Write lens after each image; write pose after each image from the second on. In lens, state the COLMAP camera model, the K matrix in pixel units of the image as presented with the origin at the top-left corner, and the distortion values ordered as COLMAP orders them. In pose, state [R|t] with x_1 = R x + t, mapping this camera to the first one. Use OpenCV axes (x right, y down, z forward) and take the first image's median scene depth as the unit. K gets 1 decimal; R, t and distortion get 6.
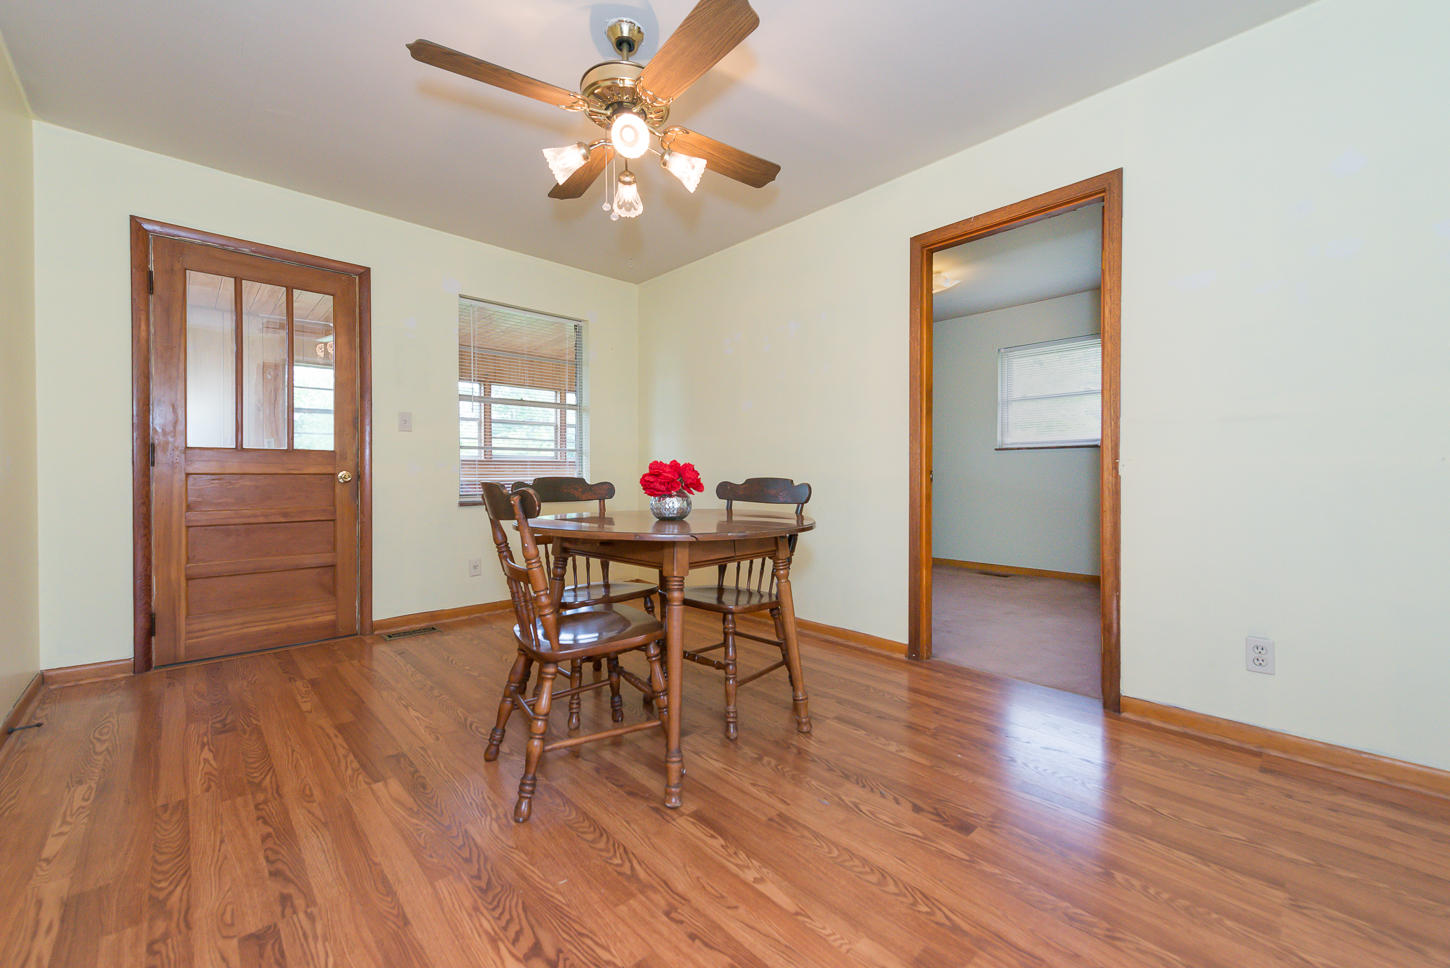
lens RADIAL K [[580.0, 0, 725.0], [0, 580.0, 484.0], [0, 0, 1]] dist [0.000790, -0.000441]
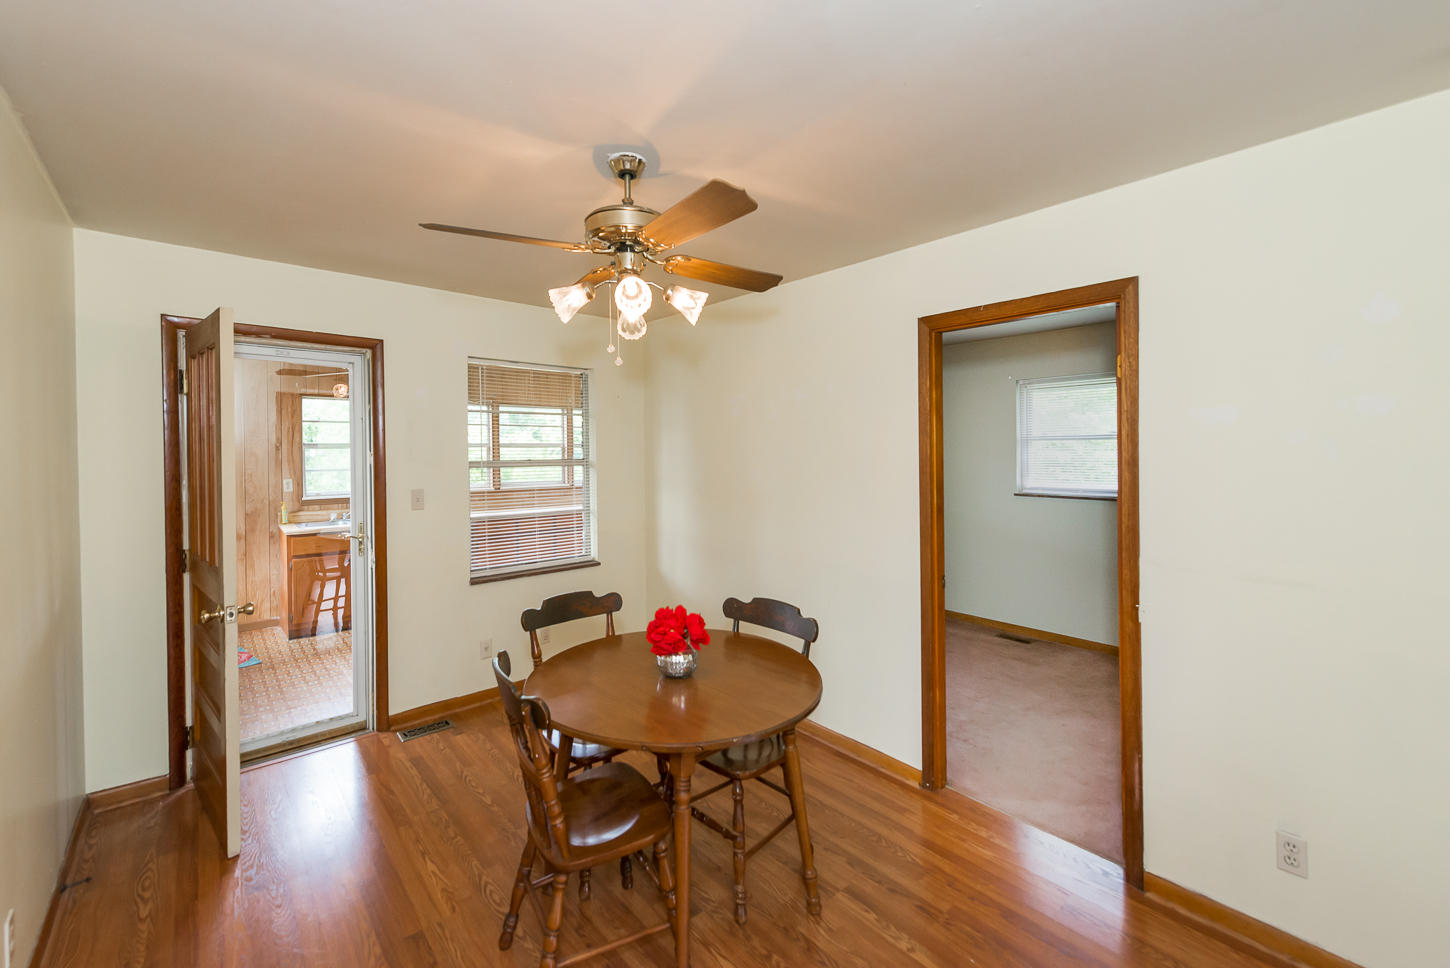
lens RADIAL K [[595.8, 0, 702.7], [0, 595.8, 455.3], [0, 0, 1]] dist [-0.000388, -0.000414]
pose [[0.998461, -0.014240, -0.053590, 0.009436], [0.013586, 0.999829, -0.012542, -0.264563], [0.053759, 0.011795, 0.998484, -0.029859]]
